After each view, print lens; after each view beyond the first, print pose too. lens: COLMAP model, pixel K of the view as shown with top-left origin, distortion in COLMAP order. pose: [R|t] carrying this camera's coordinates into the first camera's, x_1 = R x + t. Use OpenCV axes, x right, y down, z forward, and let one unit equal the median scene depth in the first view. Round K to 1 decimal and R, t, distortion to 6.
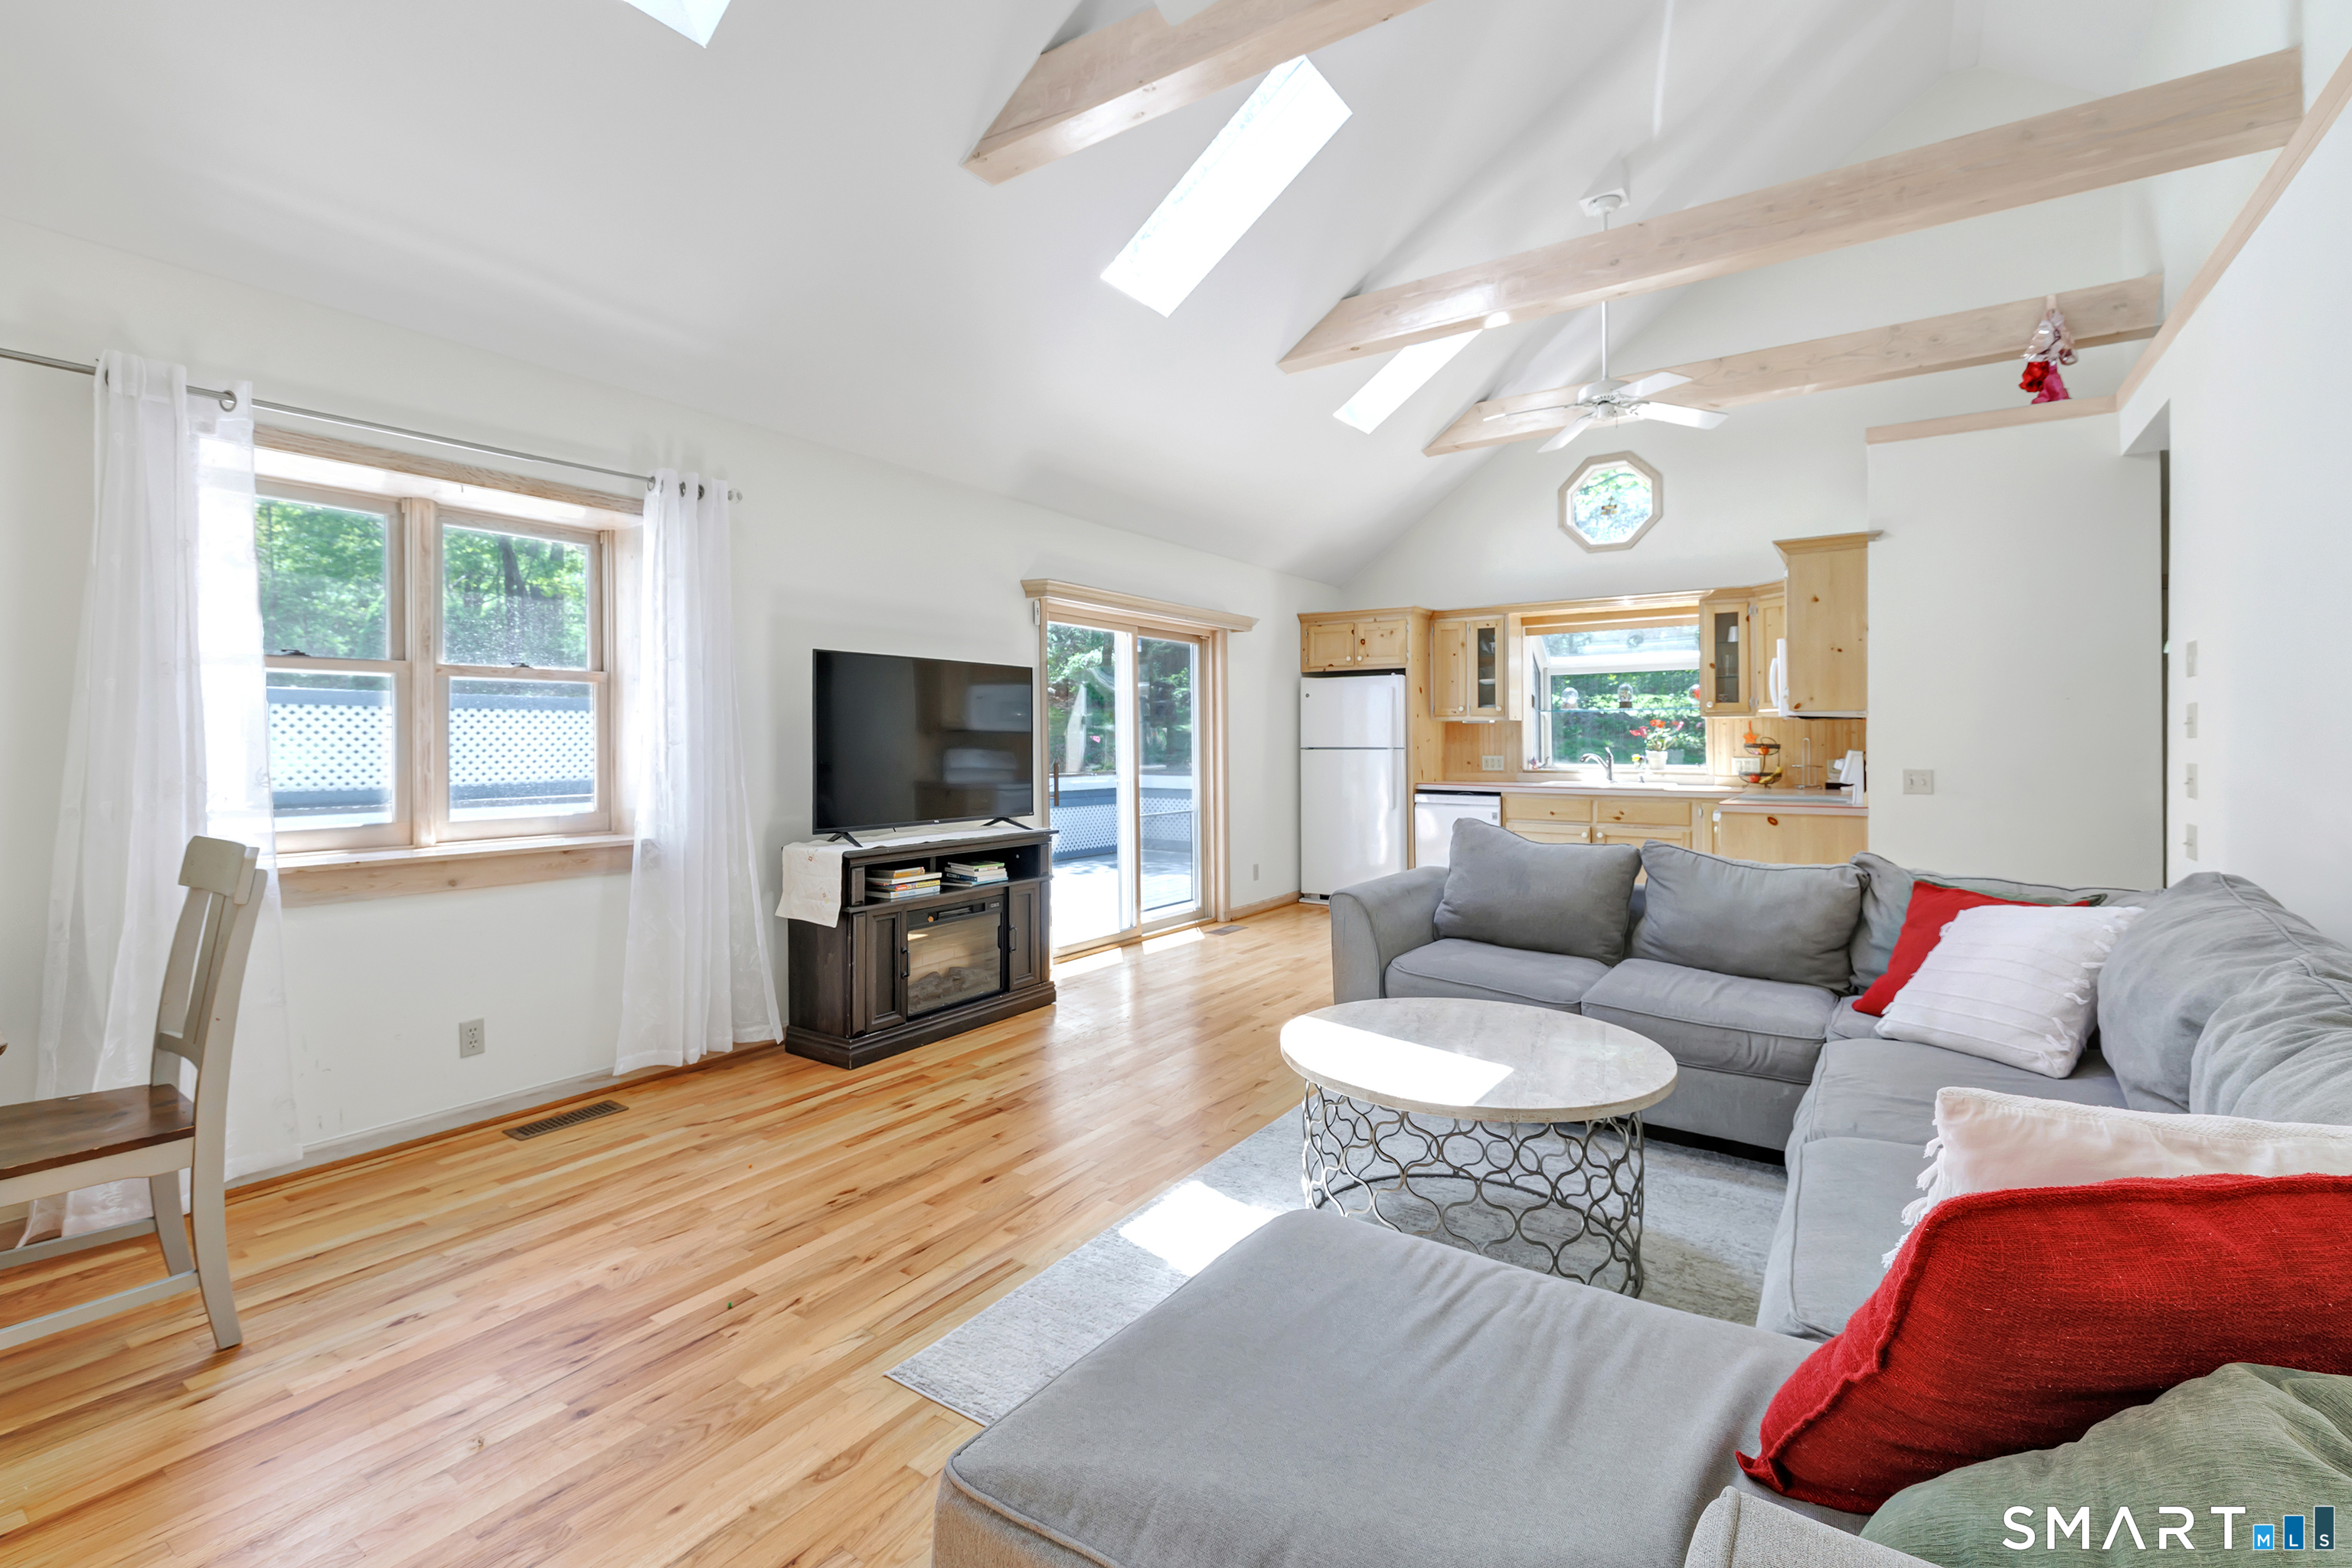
lens RADIAL K [[1062.1, 0, 1162.0], [0, 1062.1, 738.2], [0, 0, 1]] dist [0.000945, -0.000289]
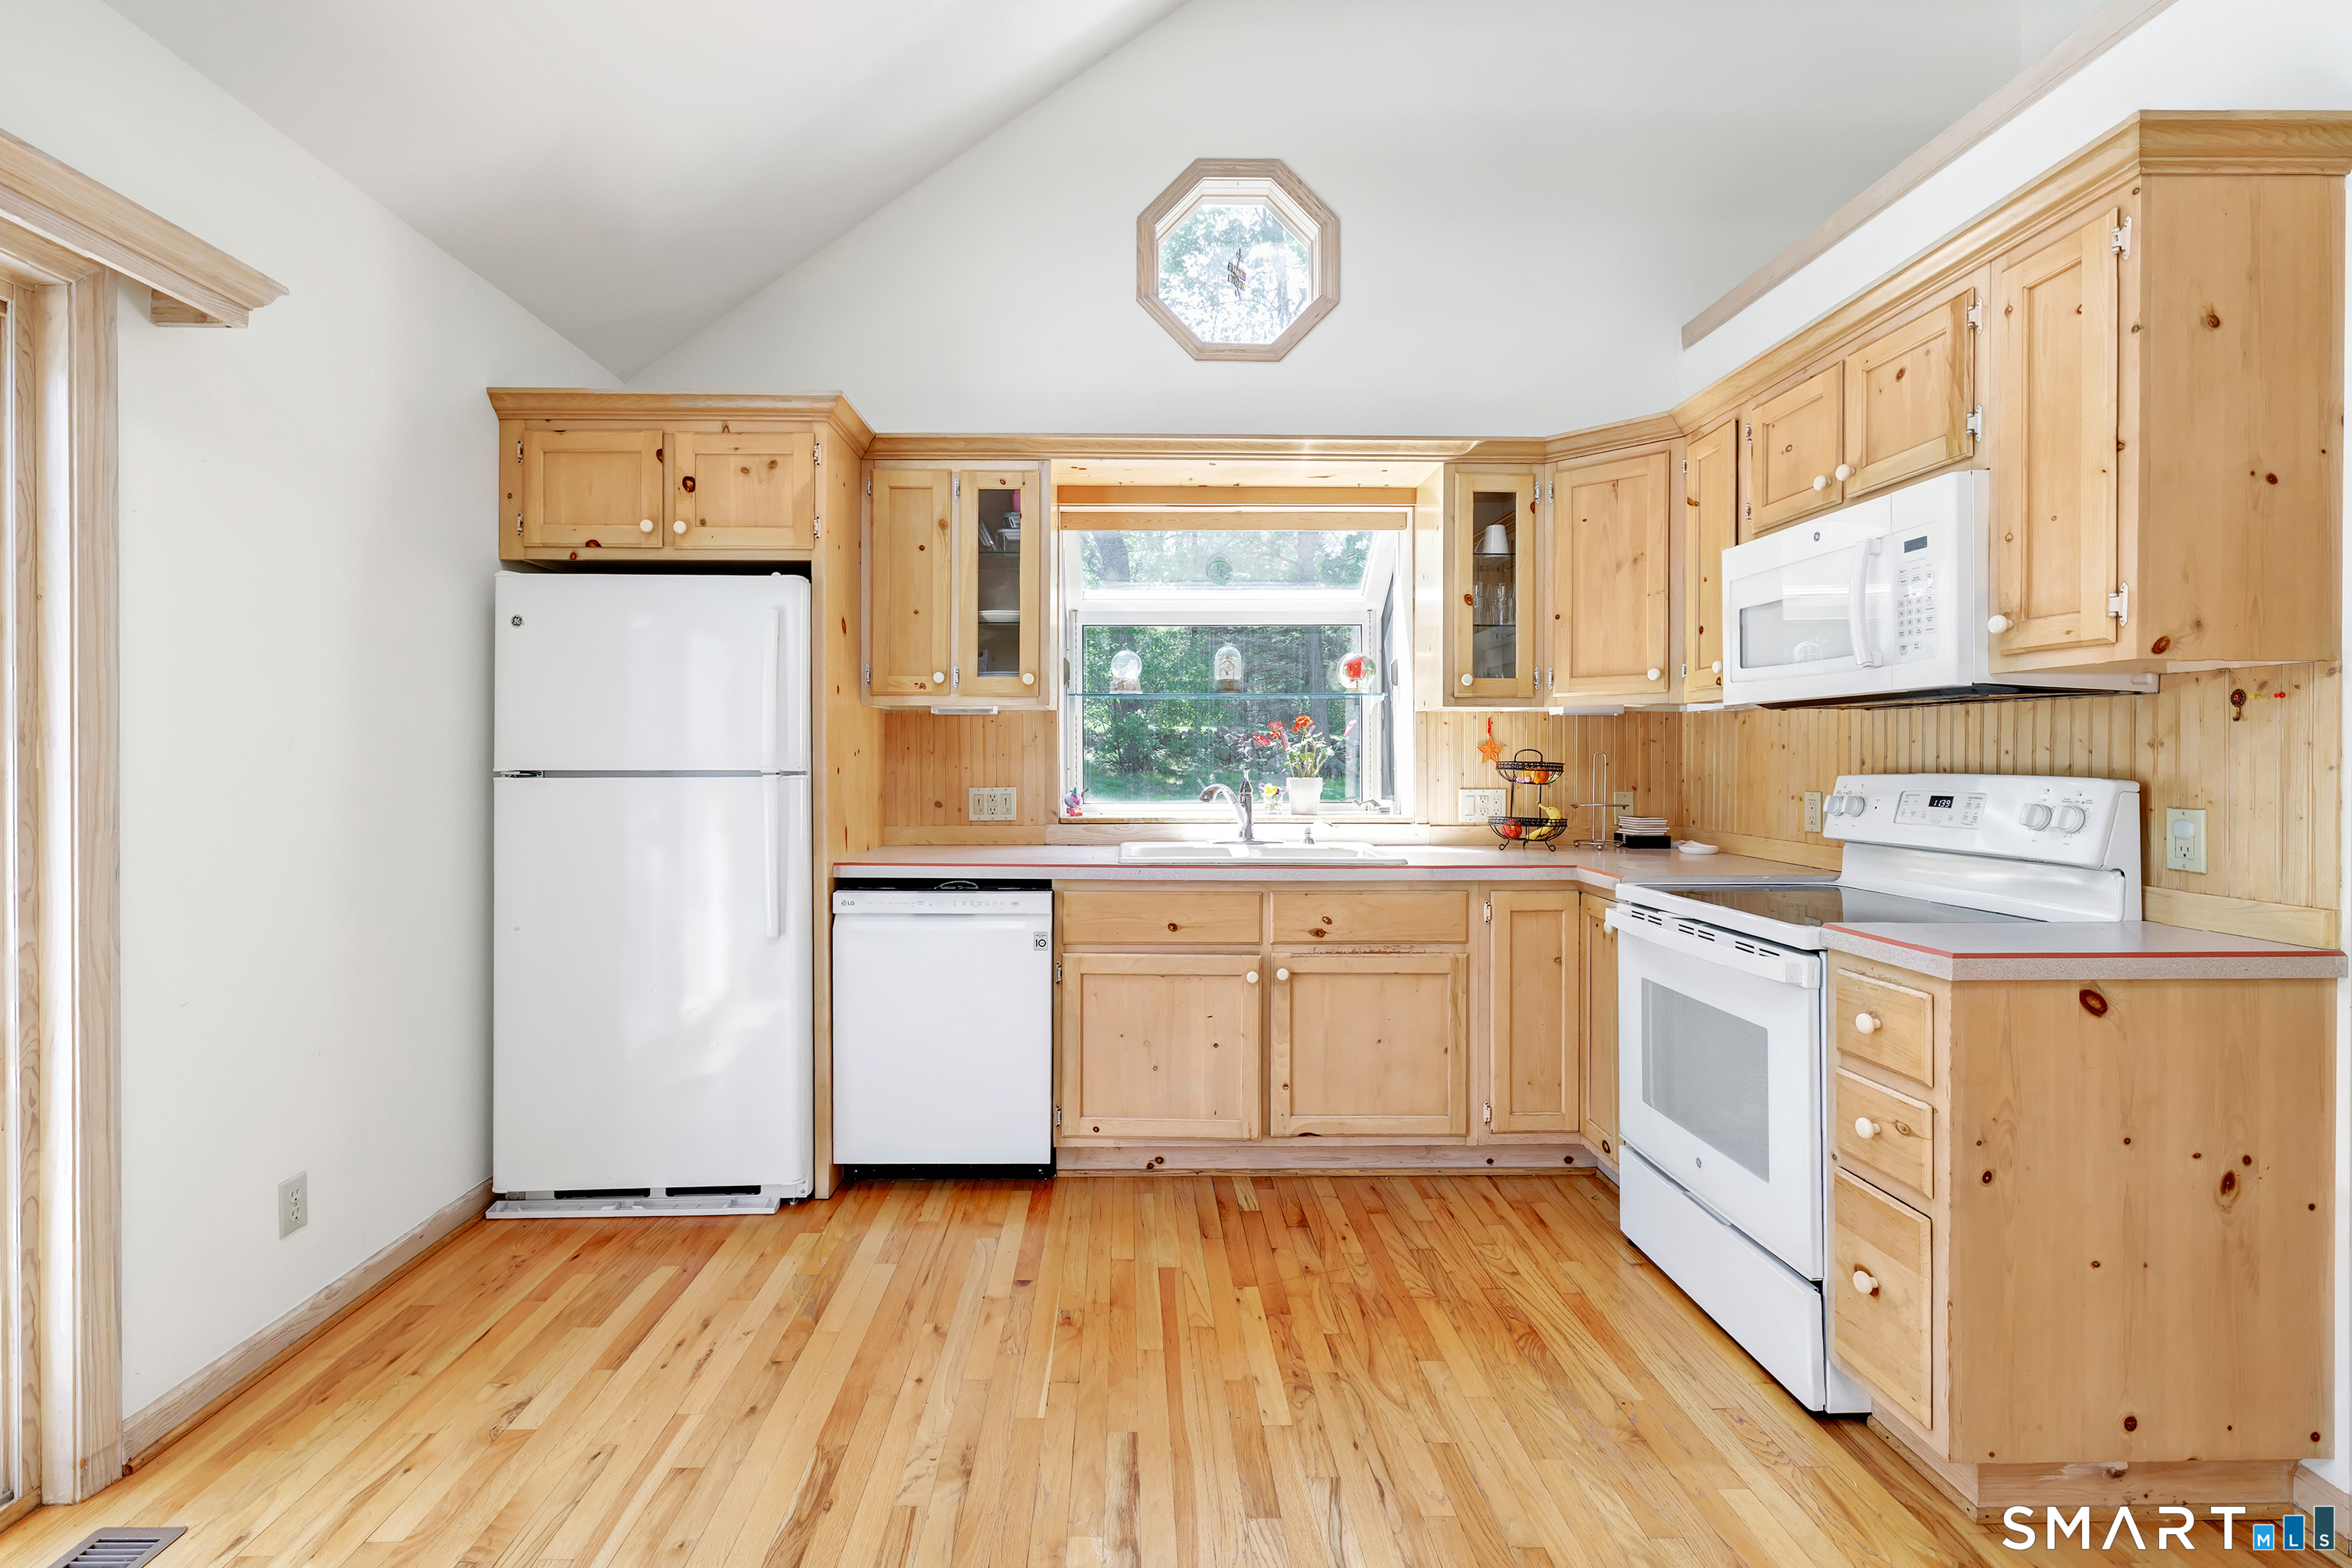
lens RADIAL K [[1062.1, 0, 1144.3], [0, 1062.1, 753.2], [0, 0, 1]] dist [0.000945, -0.000289]
pose [[0.814834, 0.005904, 0.579664, 0.106474], [-0.004550, 0.999982, -0.003790, 0.003431], [-0.579676, 0.000451, 0.814847, 0.618837]]
